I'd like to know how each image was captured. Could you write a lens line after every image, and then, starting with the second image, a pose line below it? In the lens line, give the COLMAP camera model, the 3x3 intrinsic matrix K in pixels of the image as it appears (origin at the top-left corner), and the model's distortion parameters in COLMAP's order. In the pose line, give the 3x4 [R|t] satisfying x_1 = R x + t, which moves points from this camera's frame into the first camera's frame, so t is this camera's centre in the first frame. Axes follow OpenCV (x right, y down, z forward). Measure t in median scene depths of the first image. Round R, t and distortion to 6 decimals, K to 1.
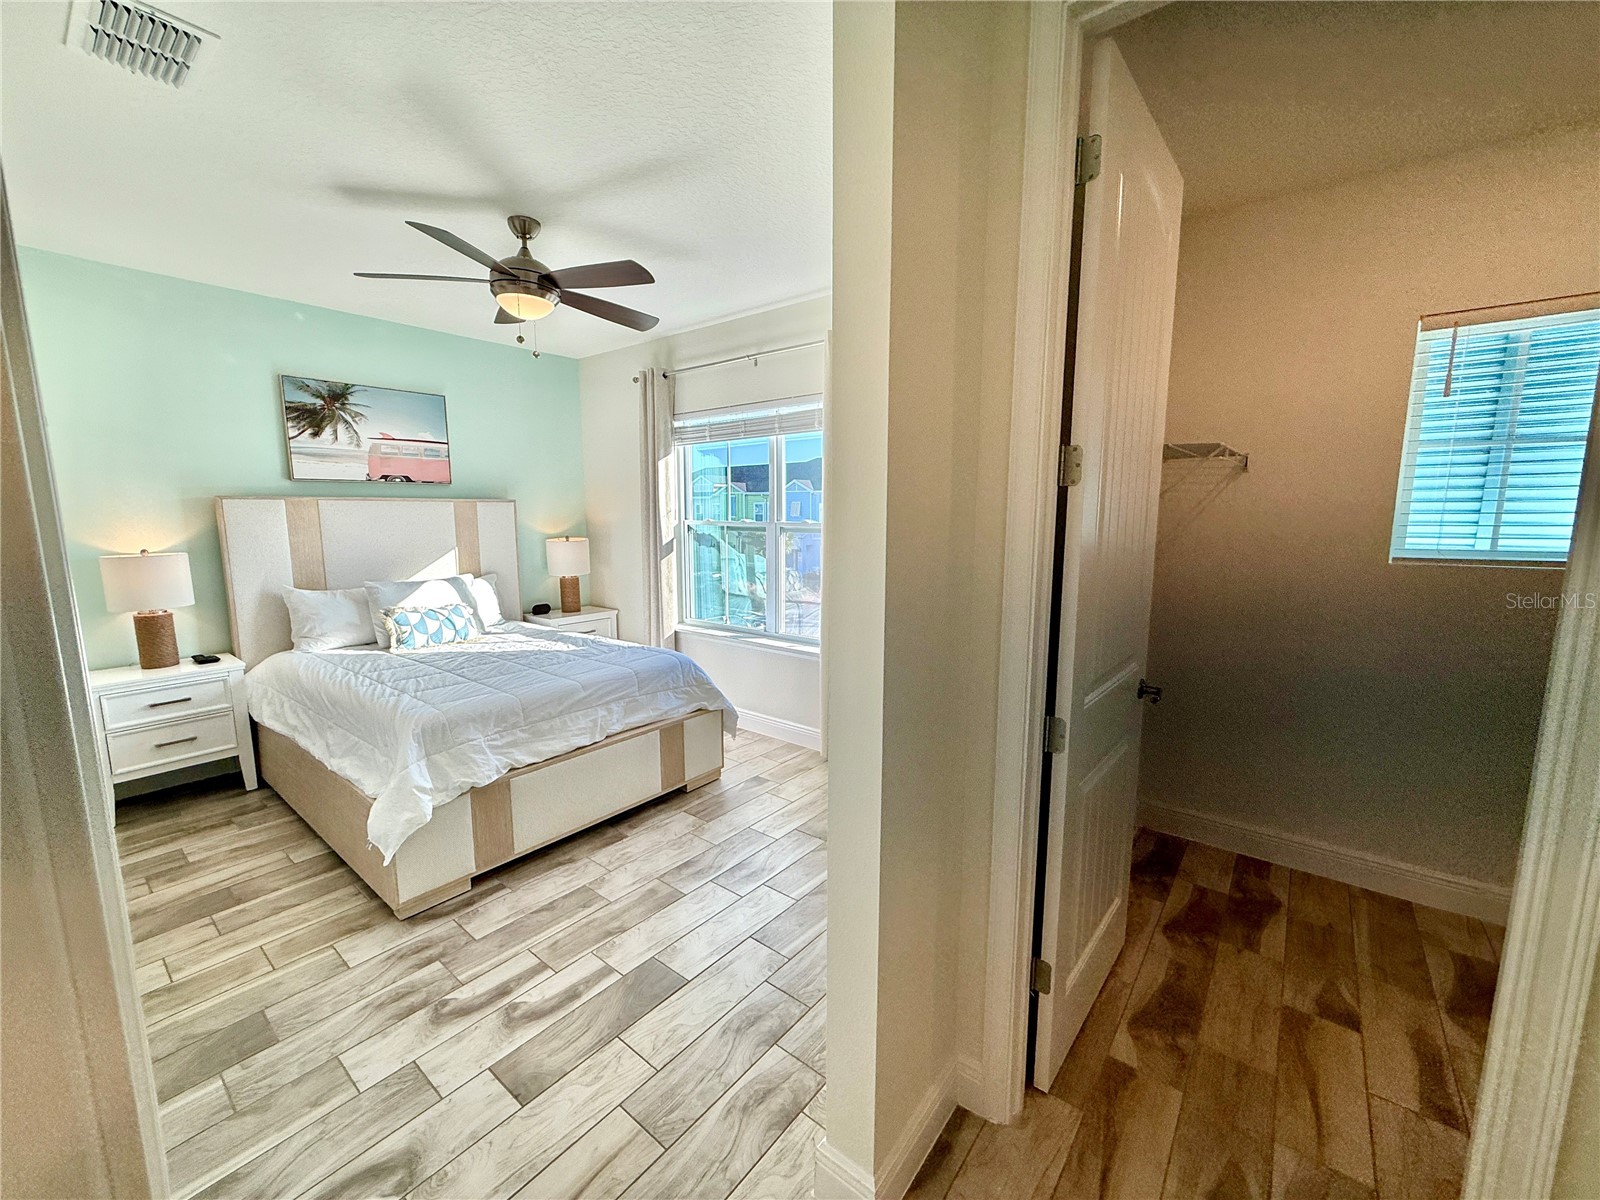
lens RADIAL K [[636.3, 0, 801.1], [0, 636.3, 597.5], [0, 0, 1]] dist [-0.001387, -0.000099]
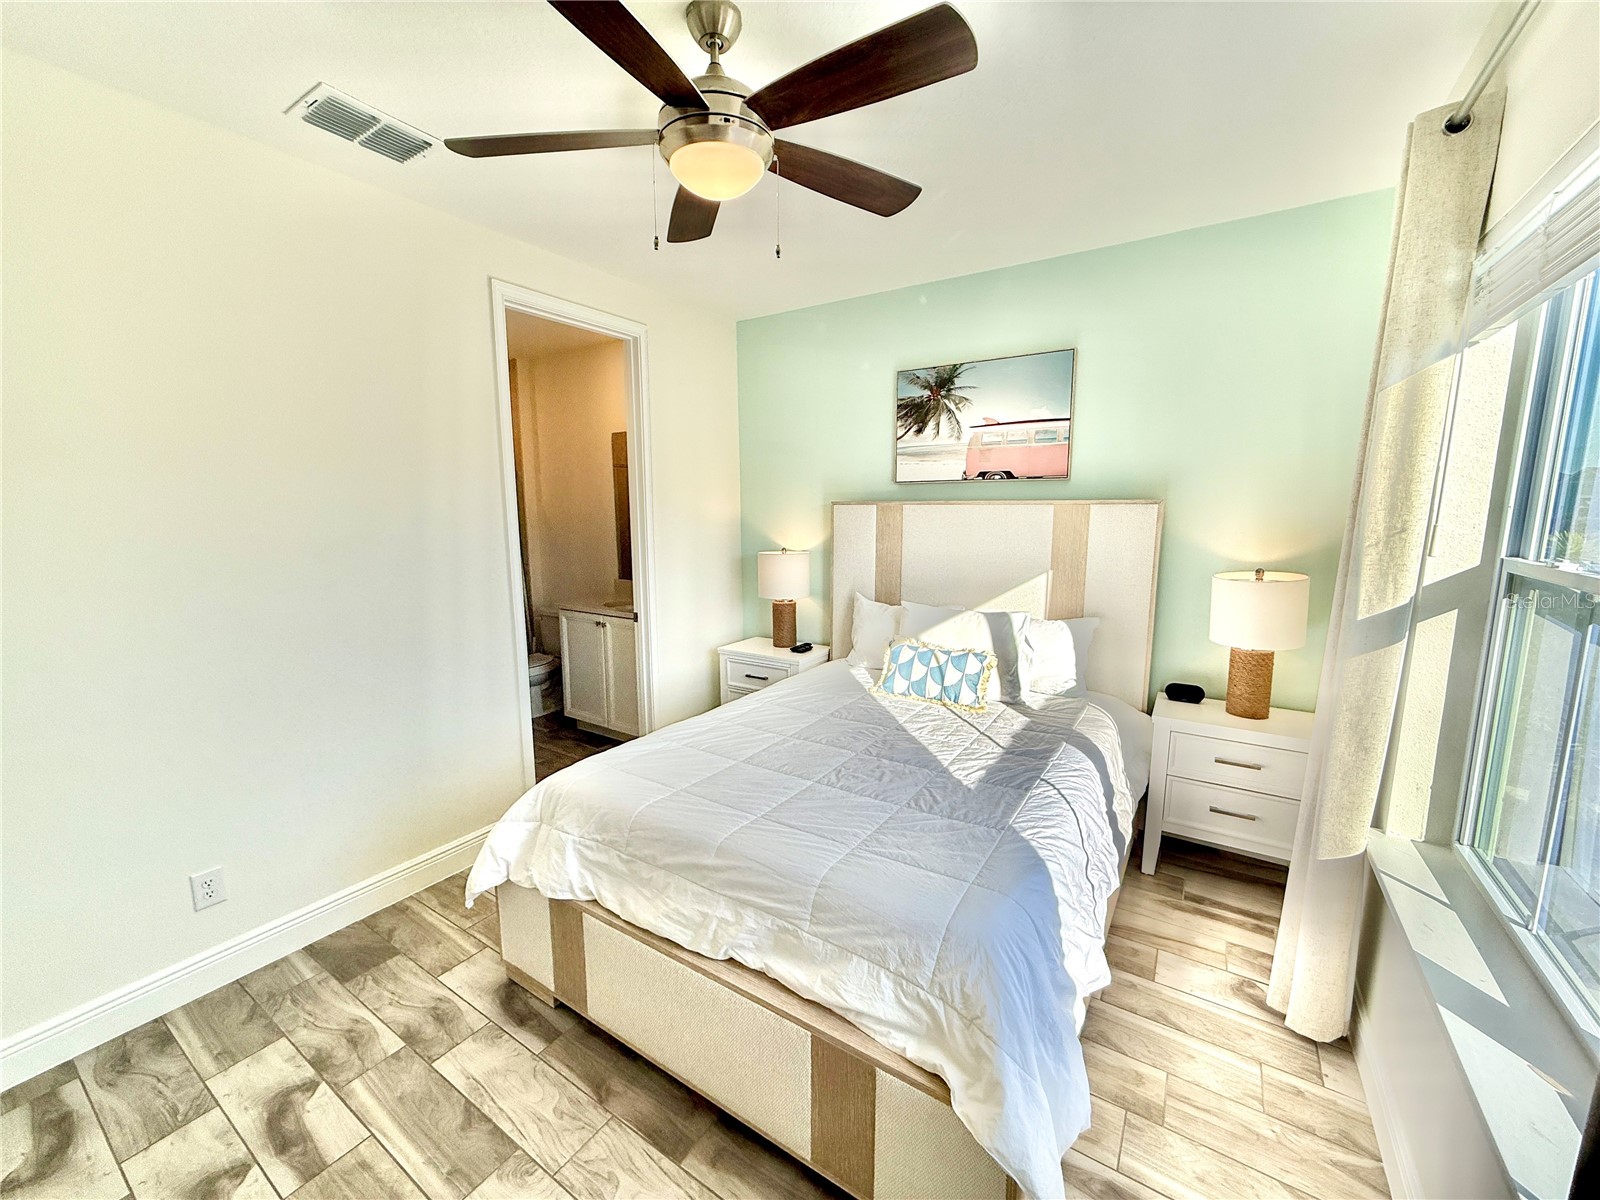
lens RADIAL K [[636.3, 0, 781.2], [0, 636.3, 600.7], [0, 0, 1]] dist [-0.001387, -0.000099]
pose [[0.089362, 0.146045, -0.985234, 0.143854], [-0.131334, 0.982282, 0.133695, -0.123800], [0.987302, 0.117447, 0.106959, 0.788187]]
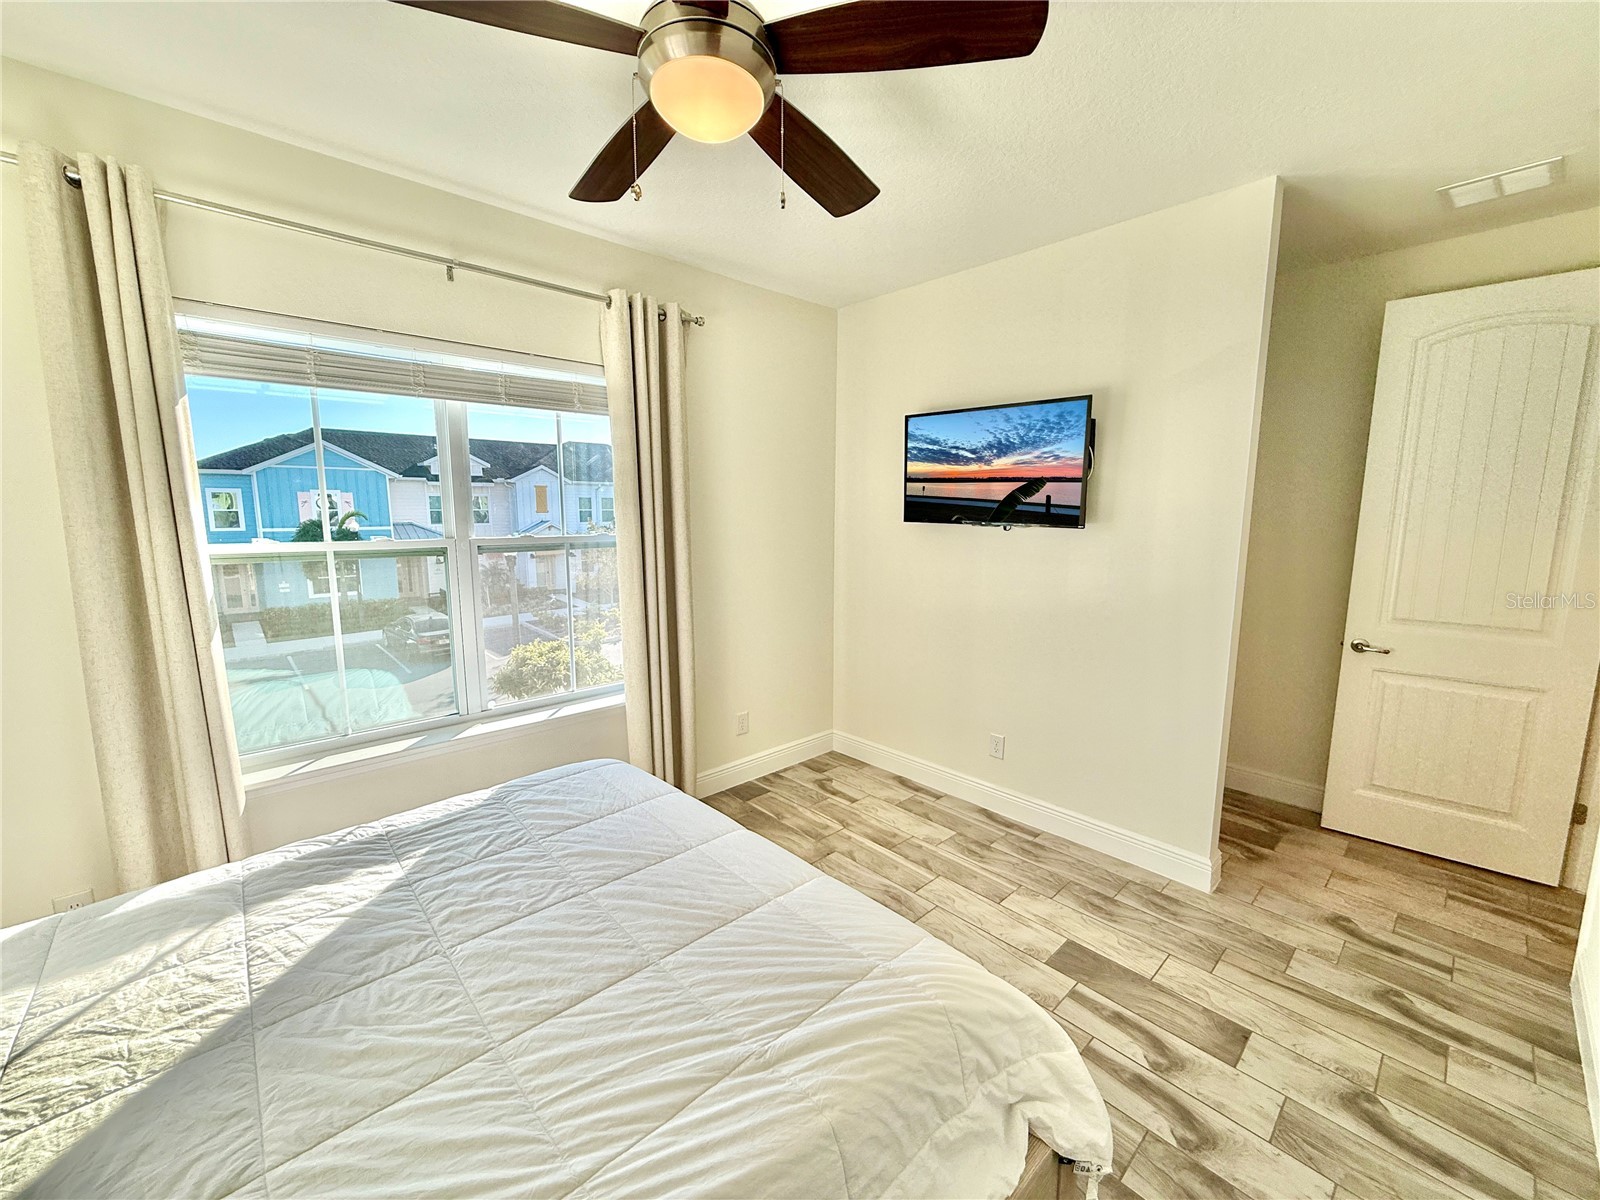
lens RADIAL K [[636.3, 0, 773.1], [0, 636.3, 603.9], [0, 0, 1]] dist [-0.001387, -0.000099]
pose [[0.162545, -0.136980, 0.977147, -0.720611], [0.123248, 0.985379, 0.117633, -0.107094], [-0.978973, 0.101311, 0.177051, 0.696602]]
